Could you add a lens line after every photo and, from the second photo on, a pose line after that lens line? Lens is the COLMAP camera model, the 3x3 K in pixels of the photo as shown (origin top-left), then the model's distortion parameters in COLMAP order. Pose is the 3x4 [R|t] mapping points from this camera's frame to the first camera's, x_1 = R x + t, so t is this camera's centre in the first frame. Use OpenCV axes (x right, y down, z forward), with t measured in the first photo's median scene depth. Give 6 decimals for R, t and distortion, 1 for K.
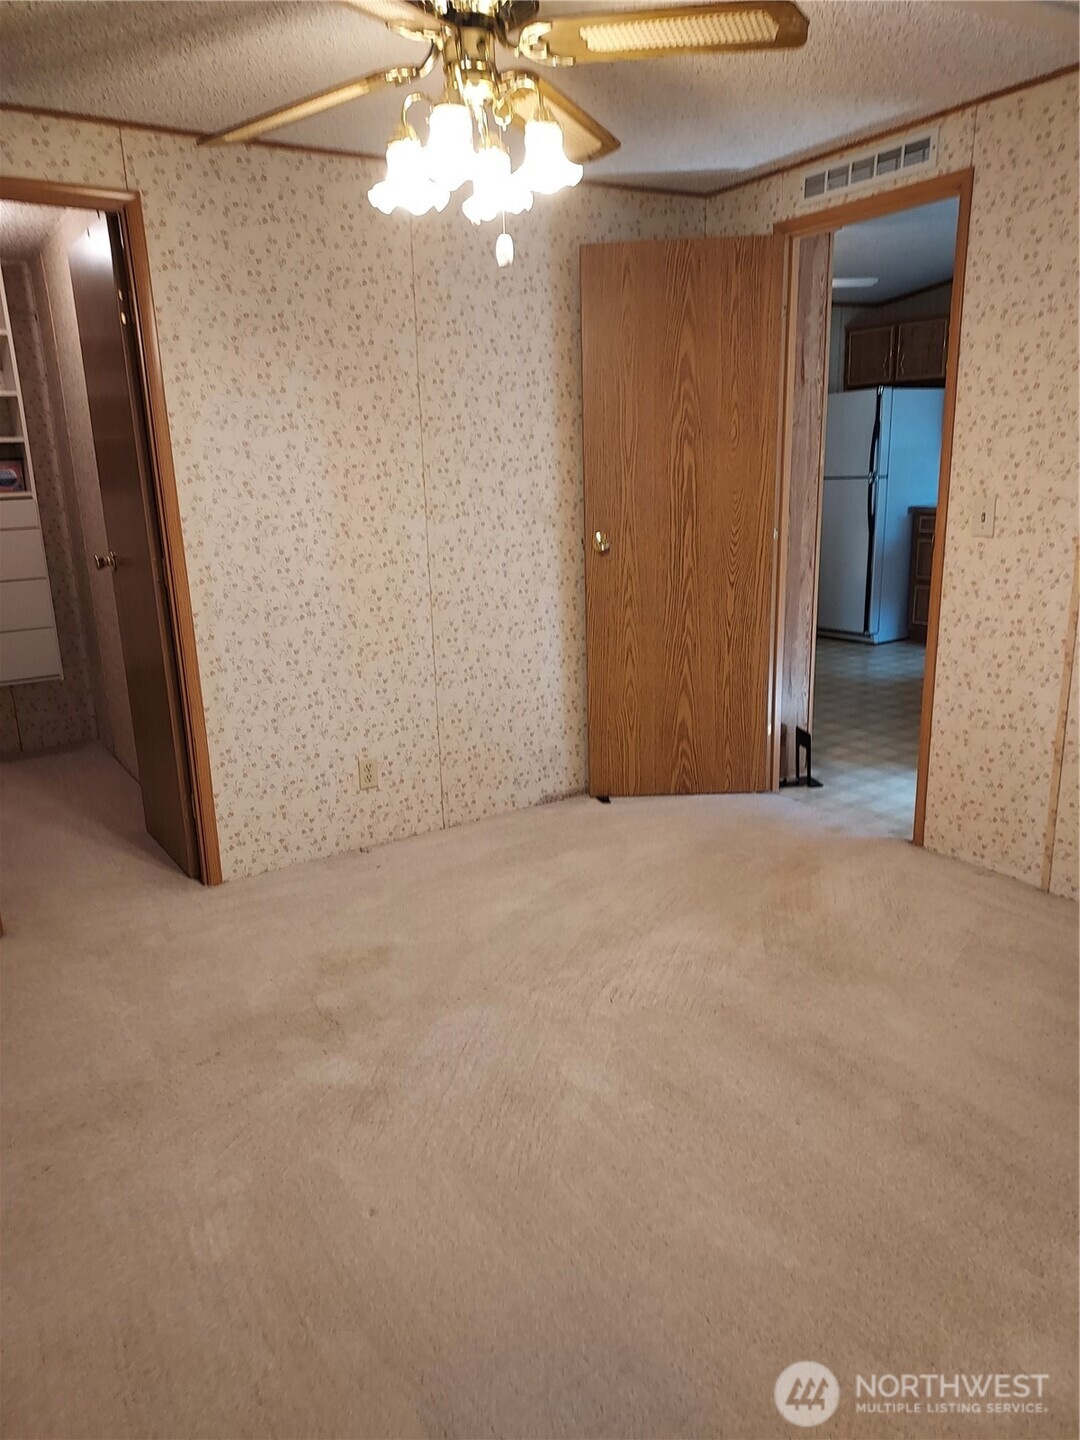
lens RADIAL K [[1033.3, 0, 537.2], [0, 1033.3, 723.1], [0, 0, 1]] dist [0.056573, -0.045346]
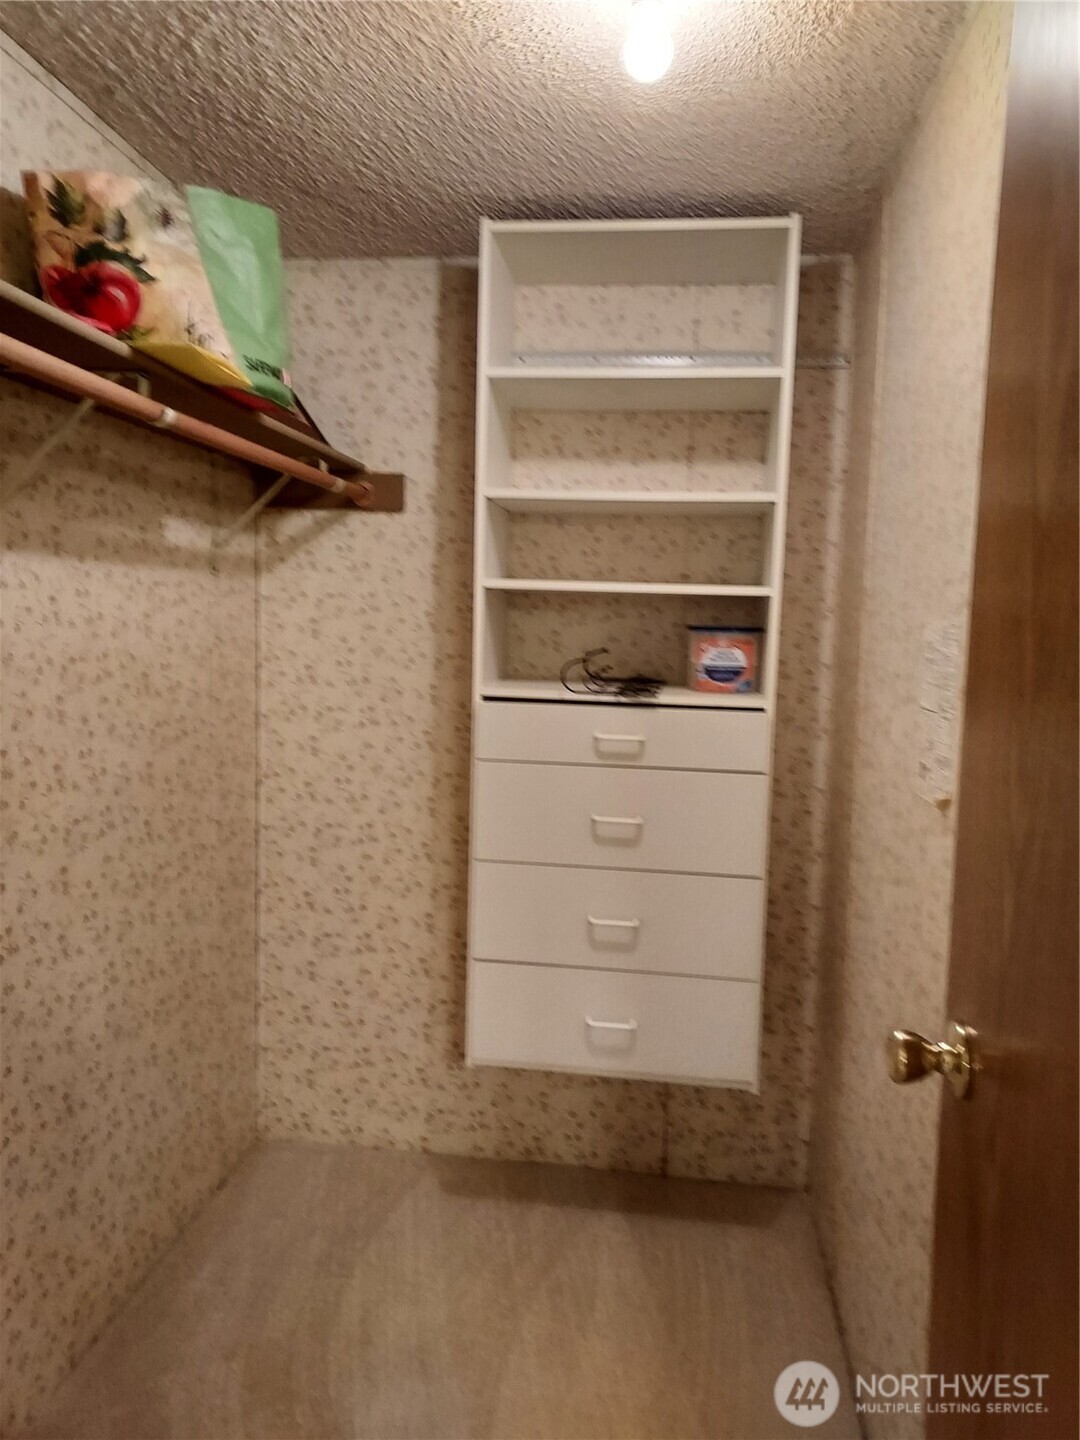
lens RADIAL K [[1033.3, 0, 537.5], [0, 1033.3, 715.9], [0, 0, 1]] dist [0.056573, -0.045346]
pose [[0.763219, 0.099100, -0.638495, -0.257383], [-0.209571, 0.972714, -0.099535, -0.141781], [0.611210, 0.209777, 0.763162, 0.569788]]
